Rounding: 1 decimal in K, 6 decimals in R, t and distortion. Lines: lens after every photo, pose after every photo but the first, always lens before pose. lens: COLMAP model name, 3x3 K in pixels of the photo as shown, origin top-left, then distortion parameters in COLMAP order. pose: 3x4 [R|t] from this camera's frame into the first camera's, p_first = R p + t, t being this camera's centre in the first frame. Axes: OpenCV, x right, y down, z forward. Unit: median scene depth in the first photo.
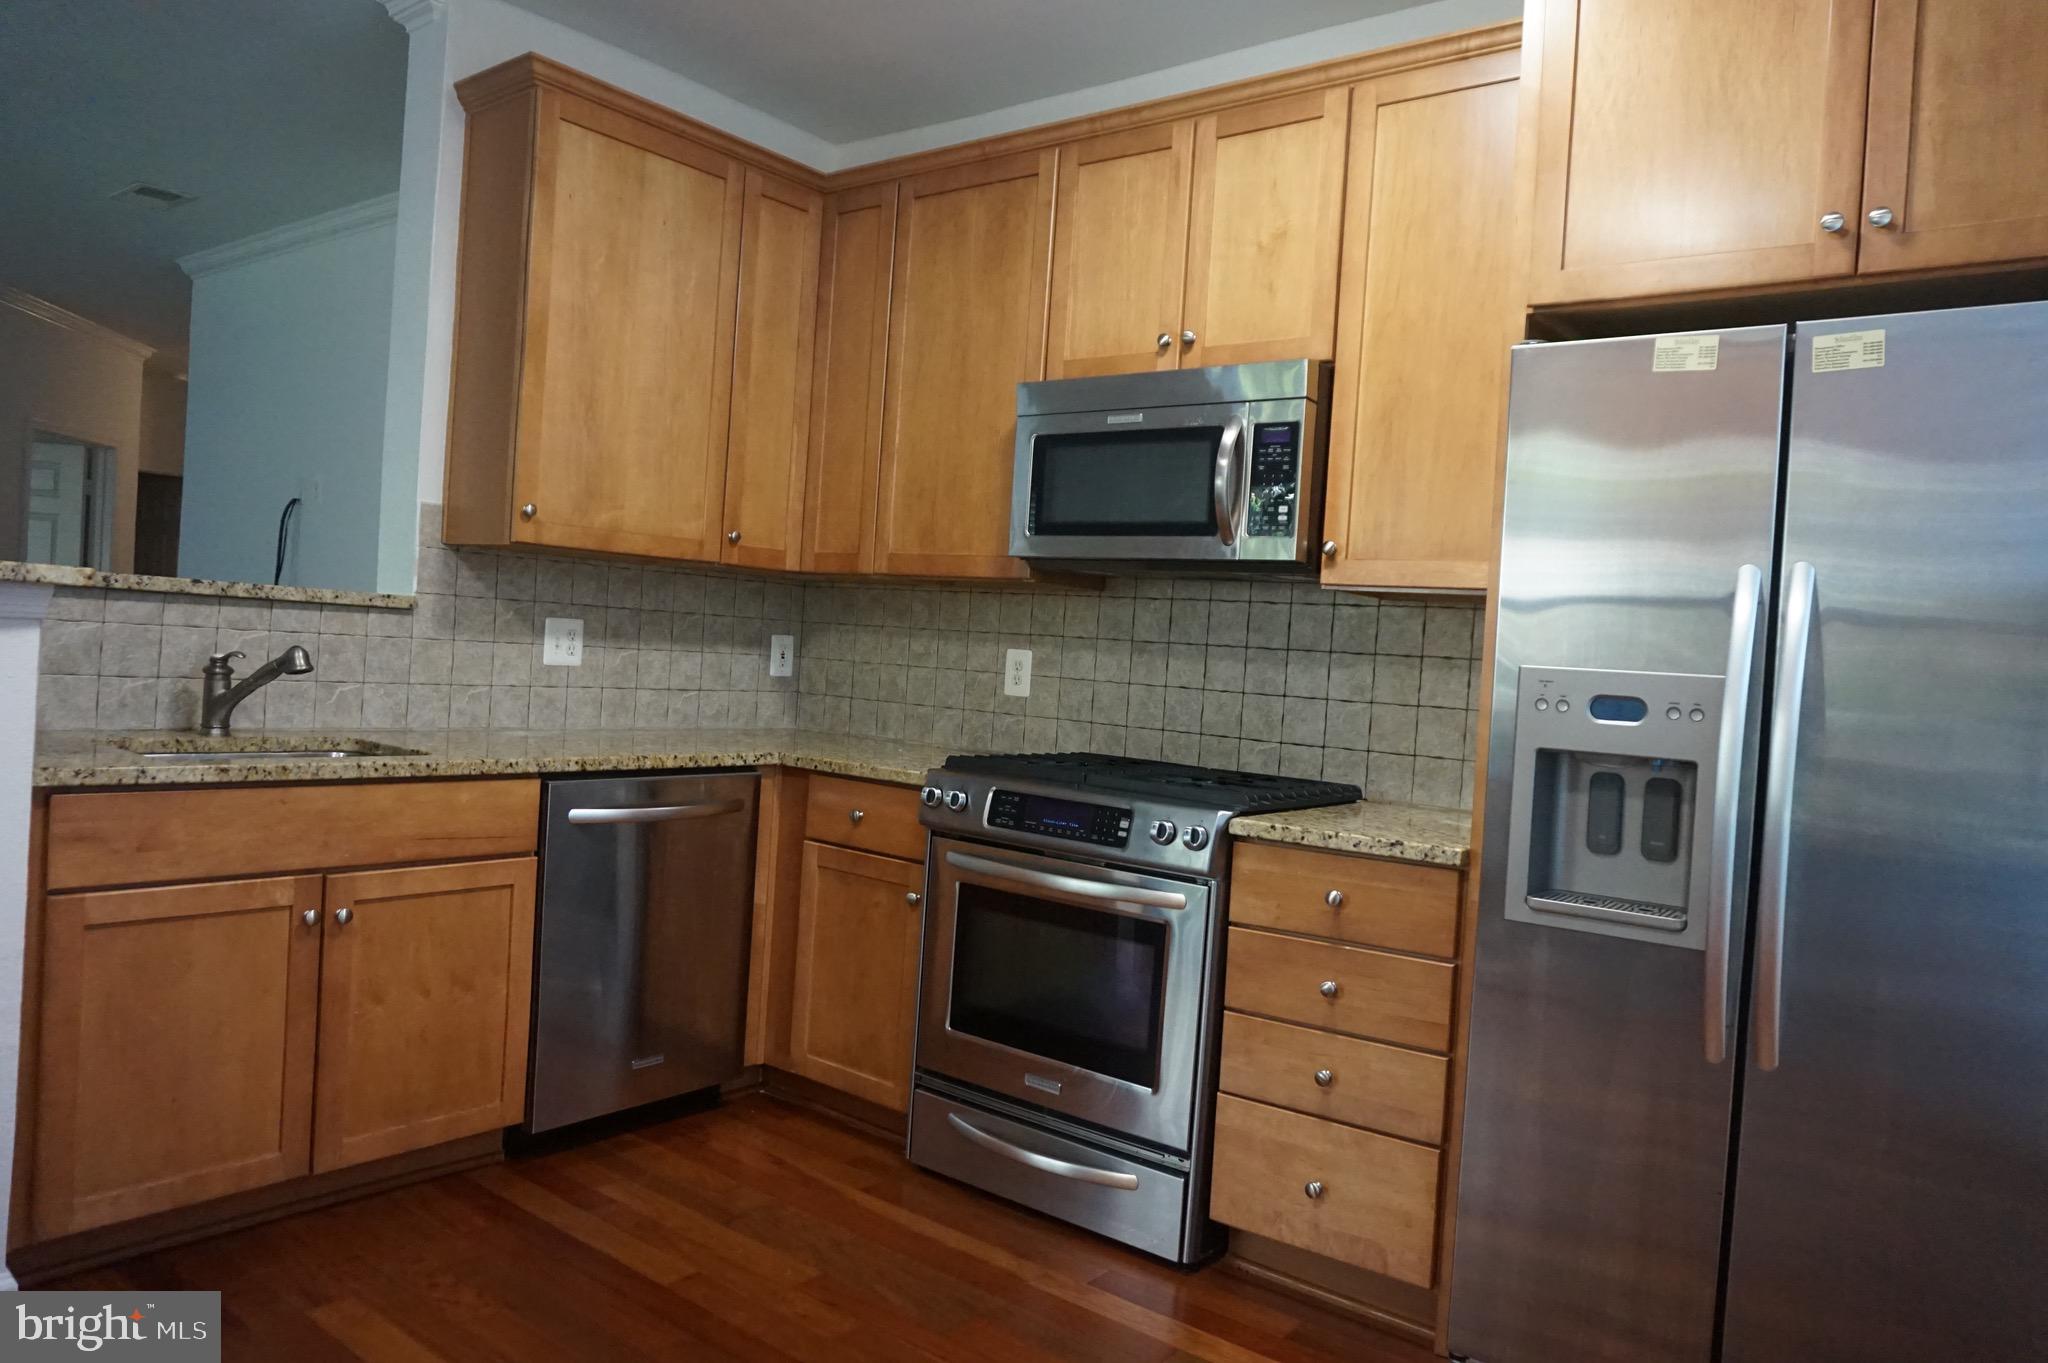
lens RADIAL K [[1378.5, 0, 1033.0], [0, 1378.5, 682.9], [0, 0, 1]] dist [-0.042851, 0.013086]
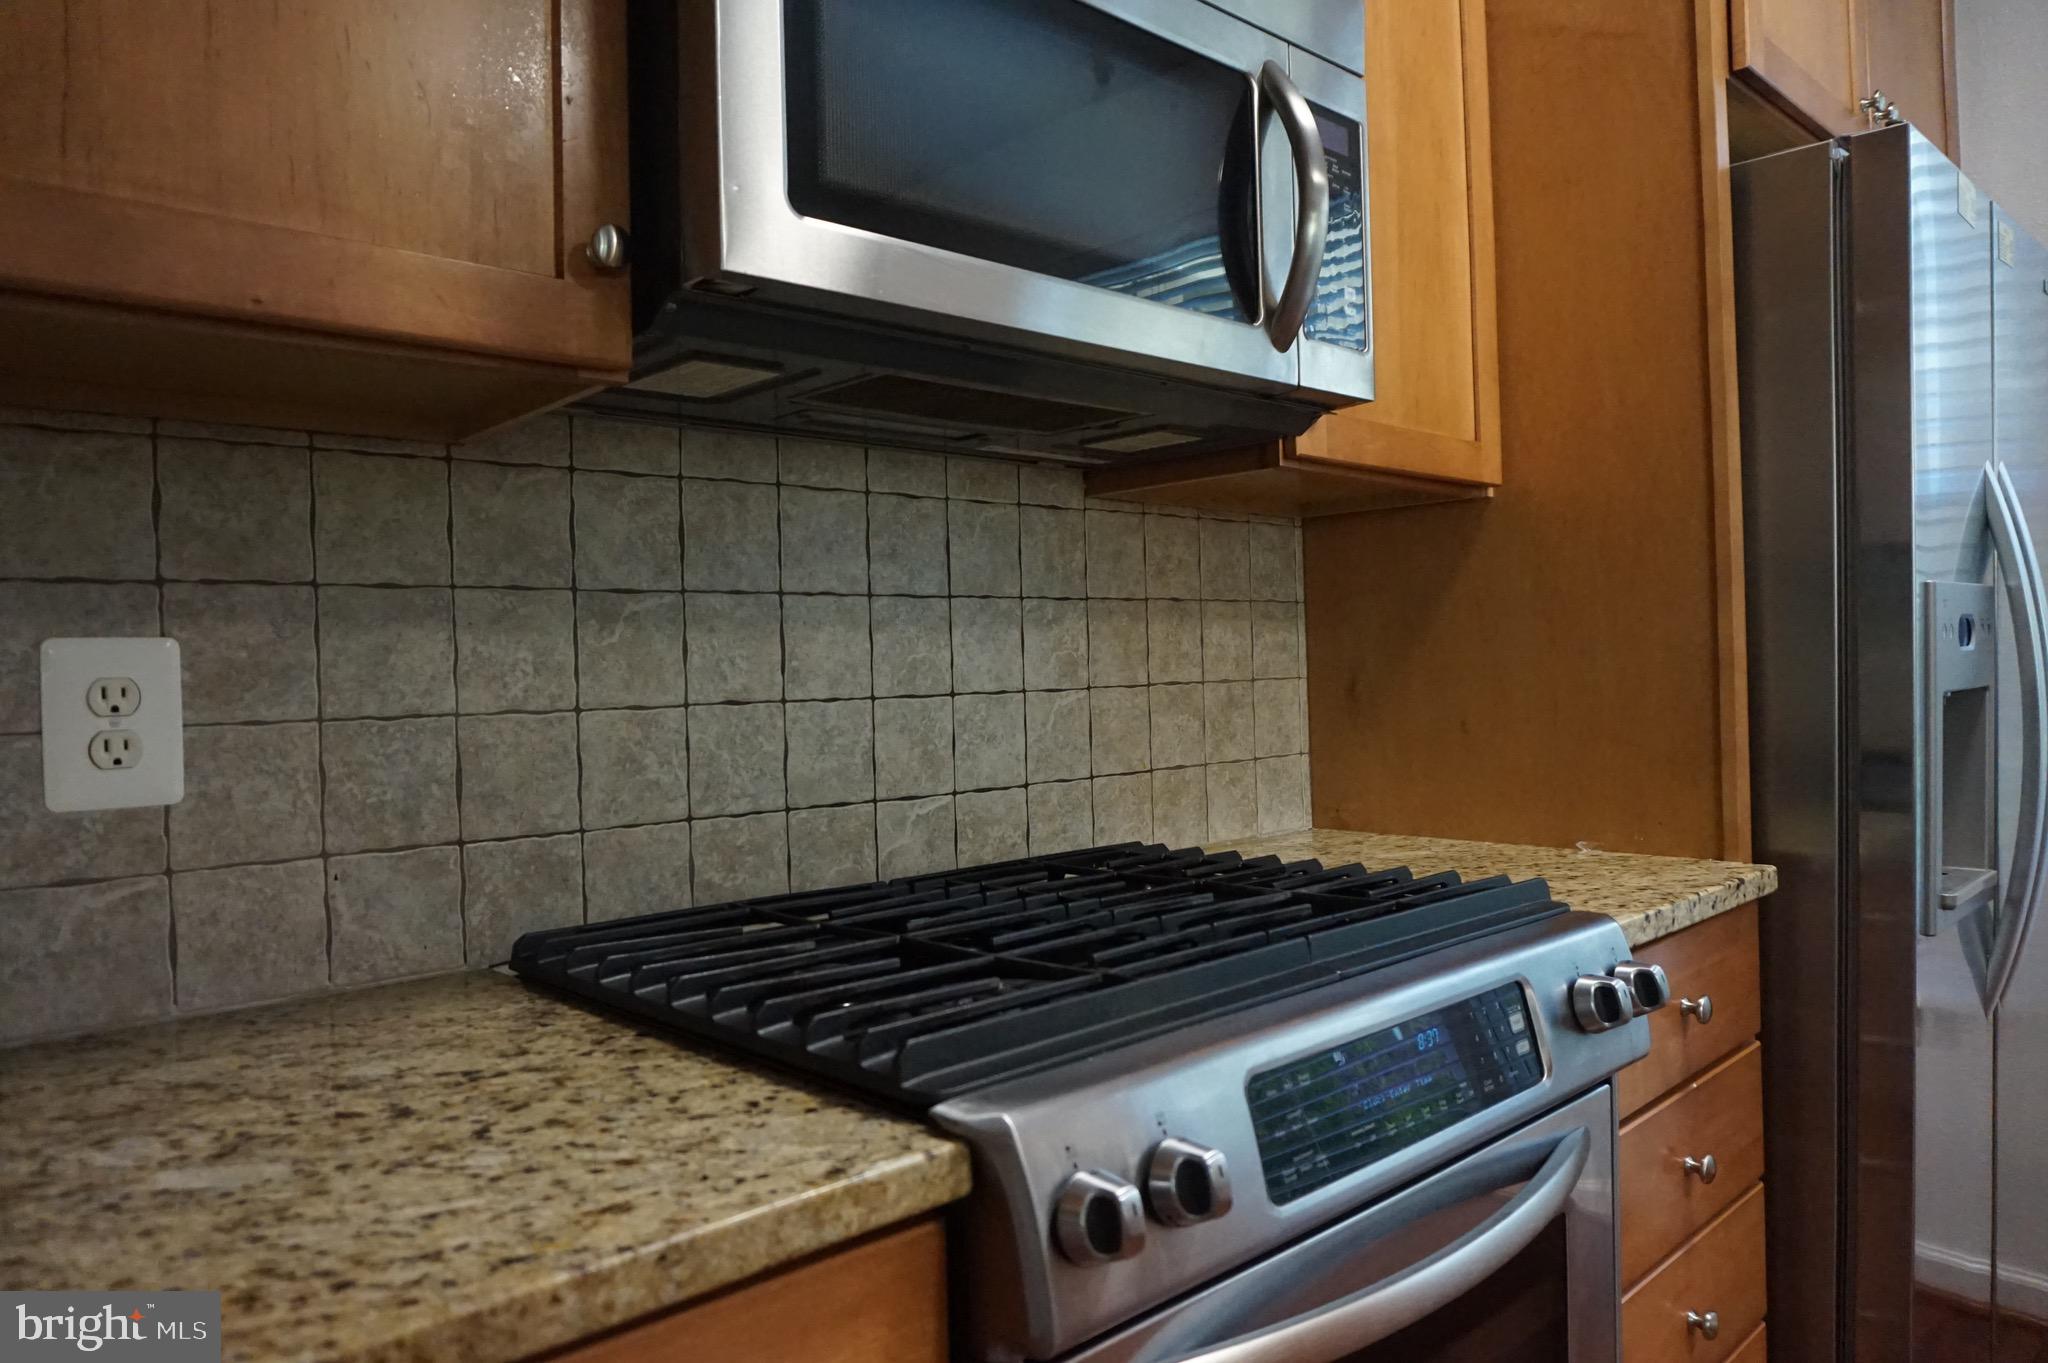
lens RADIAL K [[1378.5, 0, 1030.8], [0, 1378.5, 681.9], [0, 0, 1]] dist [-0.042851, 0.013086]
pose [[0.159190, -0.077157, 0.984228, -0.274793], [0.064056, 0.995648, 0.067691, -0.024631], [-0.985168, 0.052270, 0.163439, 0.874957]]
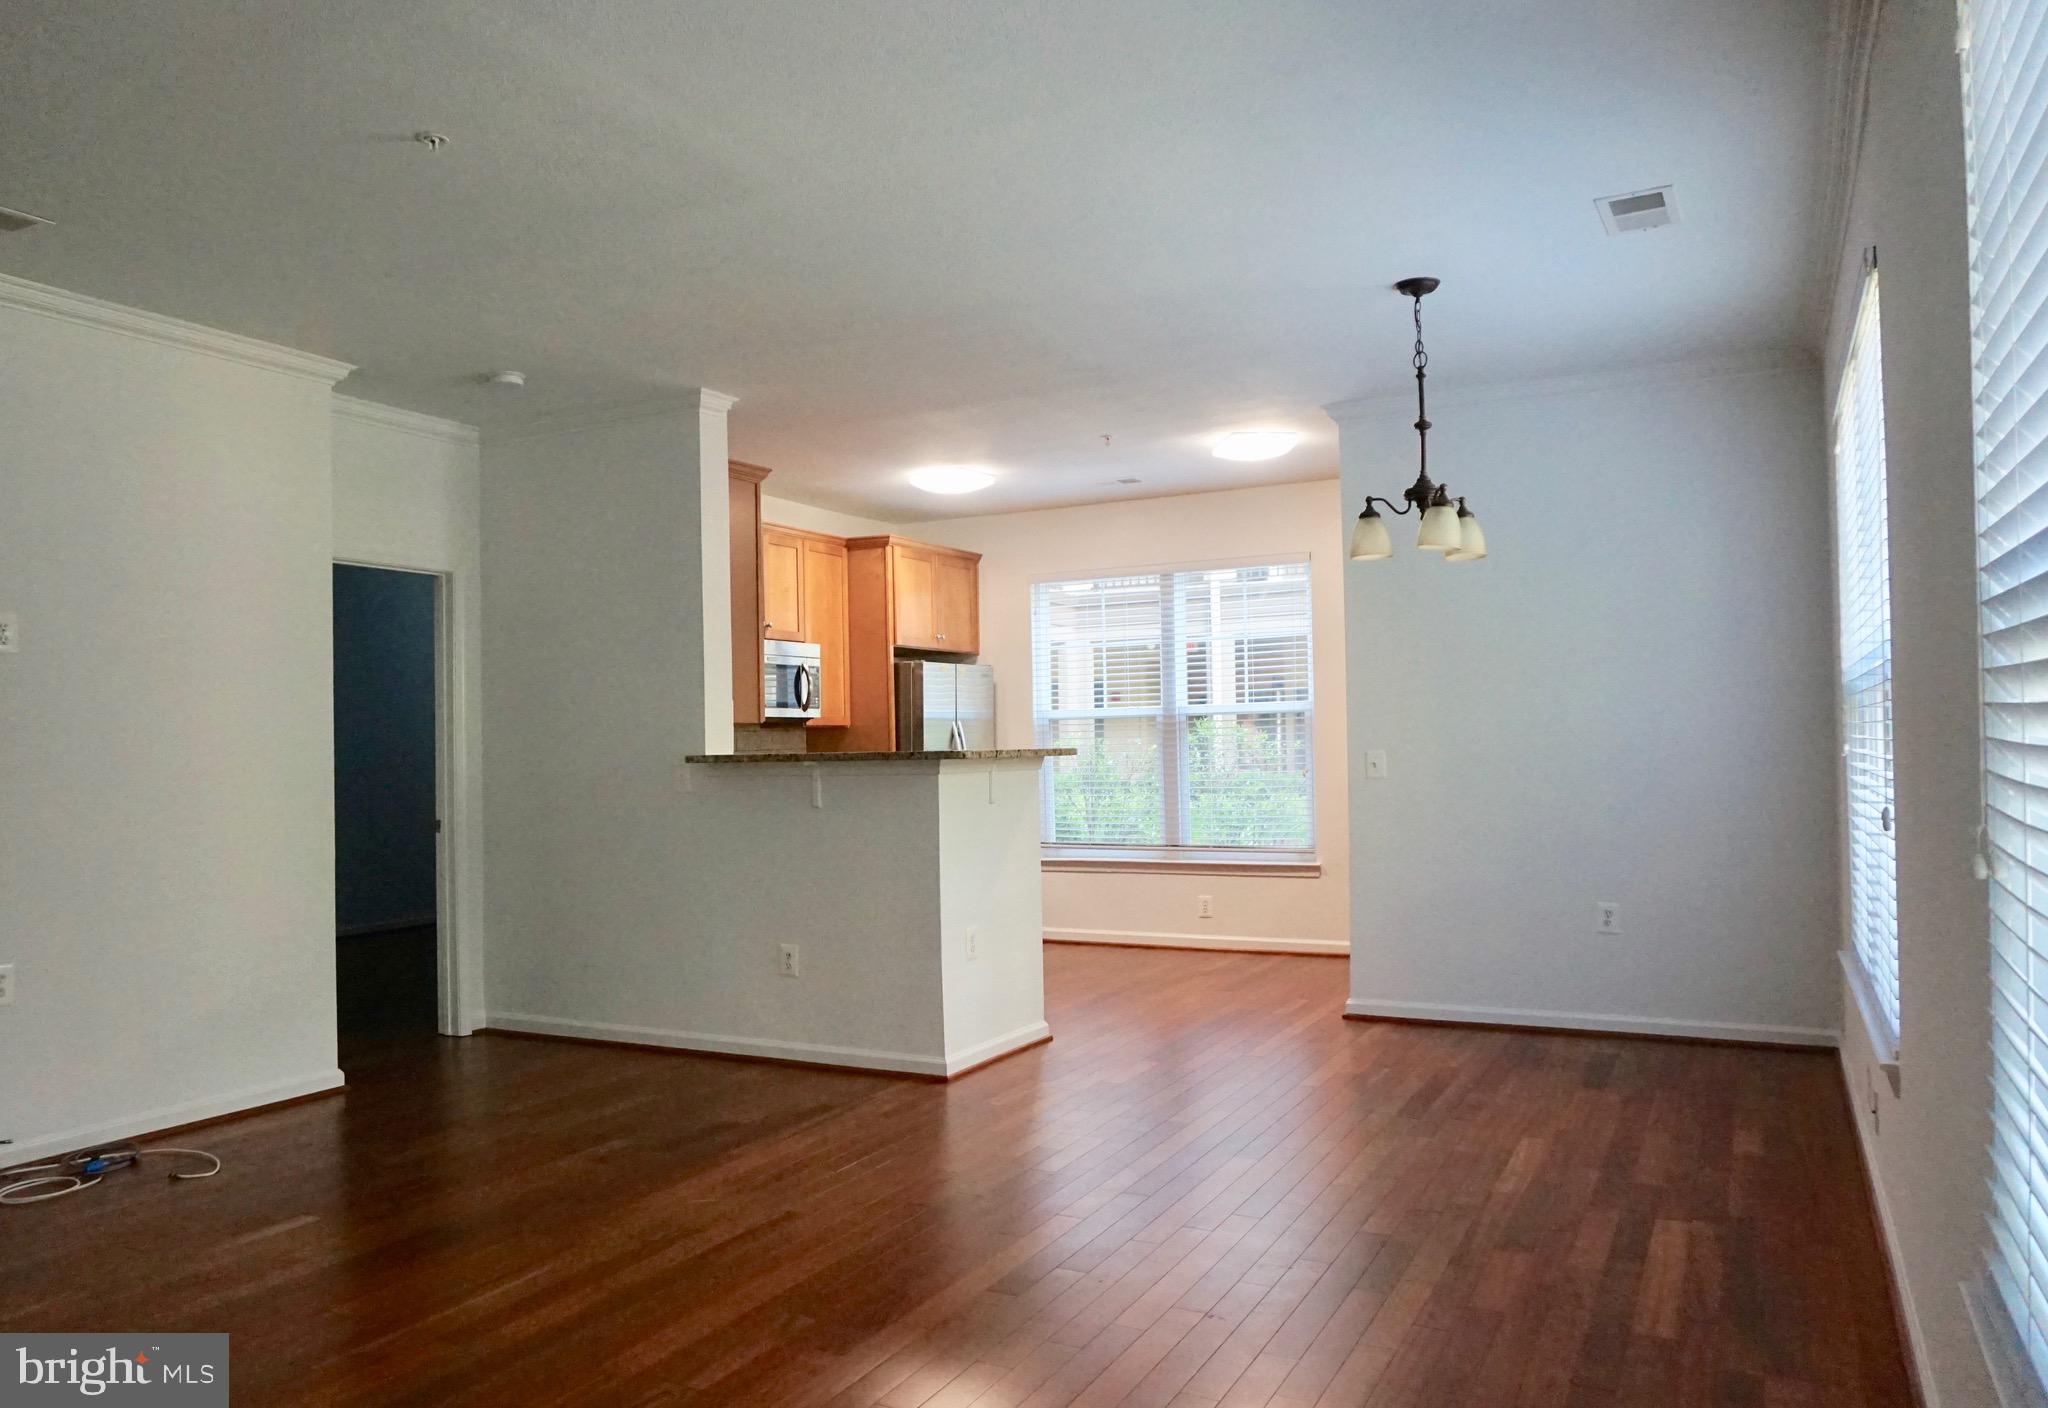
lens RADIAL K [[1451.1, 0, 967.4], [0, 1451.1, 730.3], [0, 0, 1]] dist [-0.010953, -0.001378]
pose [[-0.155246, -0.056718, 0.986246, -2.254436], [0.032229, 0.997528, 0.062440, -0.197505], [-0.987350, 0.041479, -0.153034, 0.965658]]
